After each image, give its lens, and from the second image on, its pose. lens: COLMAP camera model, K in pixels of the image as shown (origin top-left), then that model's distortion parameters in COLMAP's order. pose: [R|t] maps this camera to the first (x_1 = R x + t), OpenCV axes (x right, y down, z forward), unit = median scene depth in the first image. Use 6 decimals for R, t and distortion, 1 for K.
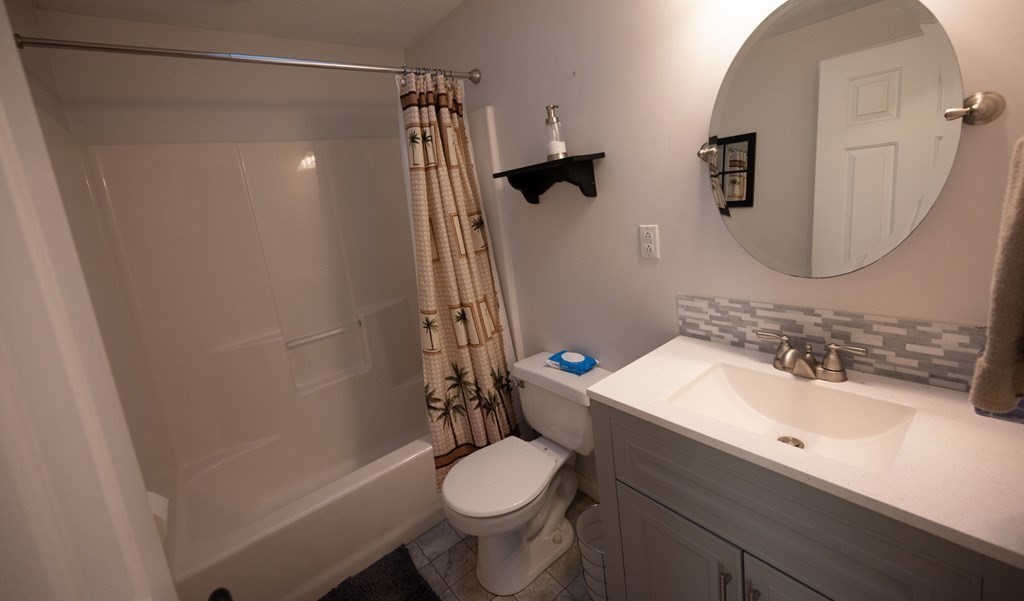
lens RADIAL K [[401.0, 0, 498.4], [0, 401.0, 269.3], [0, 0, 1]] dist [-0.001459, -0.000107]
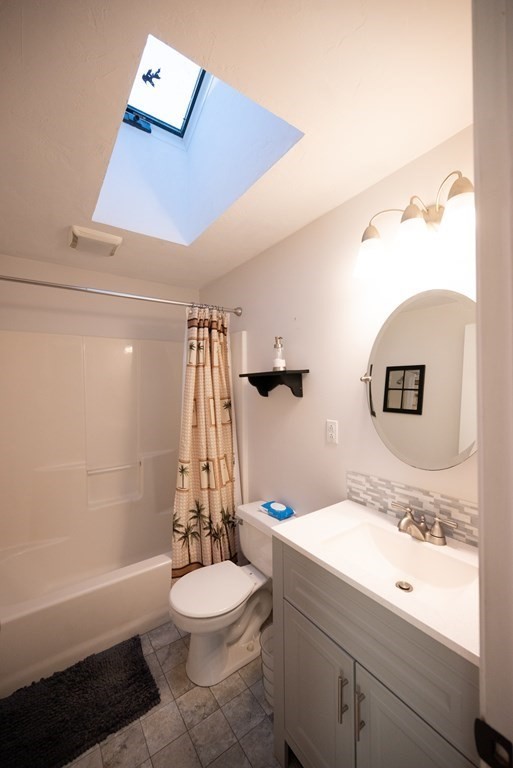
lens RADIAL K [[301.5, 0, 256.8], [0, 301.5, 386.0], [0, 0, 1]] dist [-0.002615, -0.000022]
pose [[0.992258, 0.112128, -0.053404, 0.120583], [-0.119307, 0.980036, -0.159045, -0.020295], [0.034504, 0.164185, 0.985826, -0.122167]]
